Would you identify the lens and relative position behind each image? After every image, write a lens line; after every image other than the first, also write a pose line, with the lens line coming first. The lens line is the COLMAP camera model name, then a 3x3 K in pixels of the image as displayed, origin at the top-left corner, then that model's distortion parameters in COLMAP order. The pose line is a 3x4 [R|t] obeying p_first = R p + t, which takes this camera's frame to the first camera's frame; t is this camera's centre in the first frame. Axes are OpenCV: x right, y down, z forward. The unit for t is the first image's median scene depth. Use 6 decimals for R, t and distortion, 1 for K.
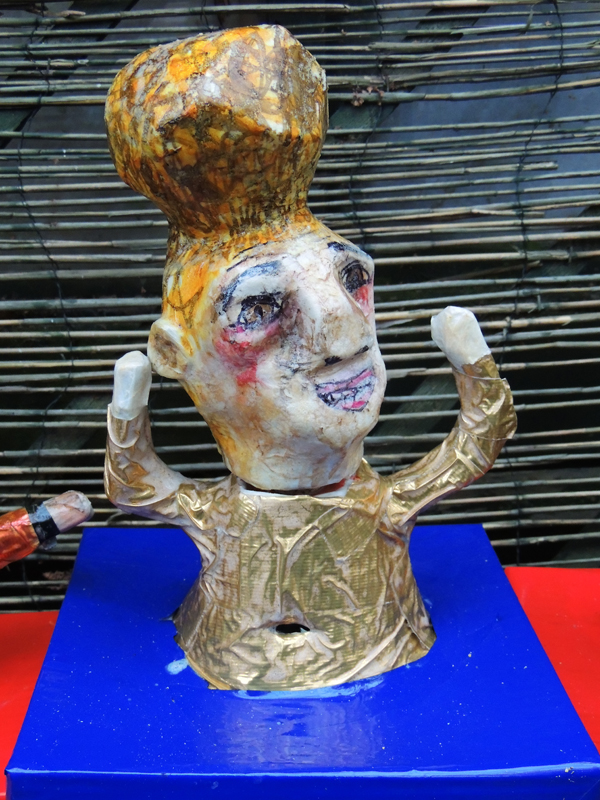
lens RADIAL K [[995.0, 0, 300.1], [0, 995.0, 404.6], [0, 0, 1]] dist [-0.087106, 0.000000]
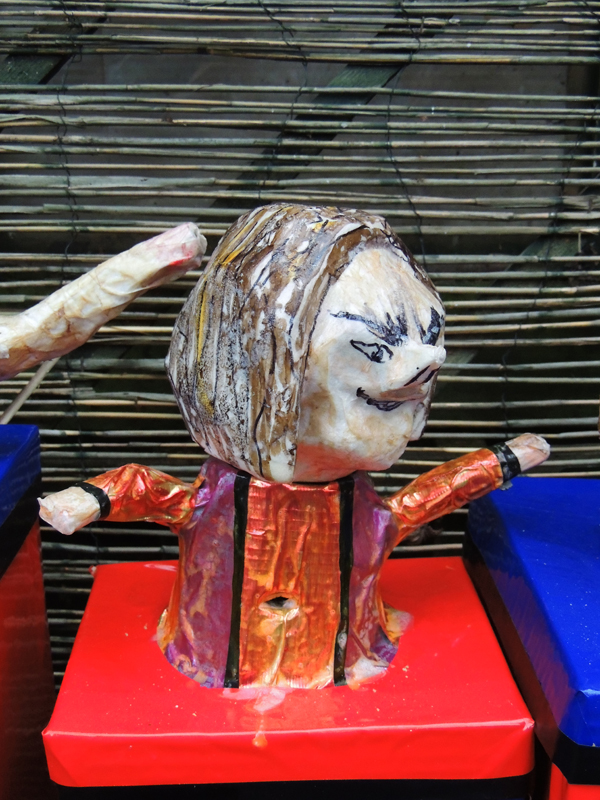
lens RADIAL K [[995.0, 0, 300.2], [0, 995.0, 401.0], [0, 0, 1]] dist [-0.087106, 0.000000]
pose [[0.999756, 0.014660, -0.016506, -0.355565], [-0.014609, 0.999888, 0.003201, 0.043141], [0.016551, -0.002959, 0.999859, -0.020500]]
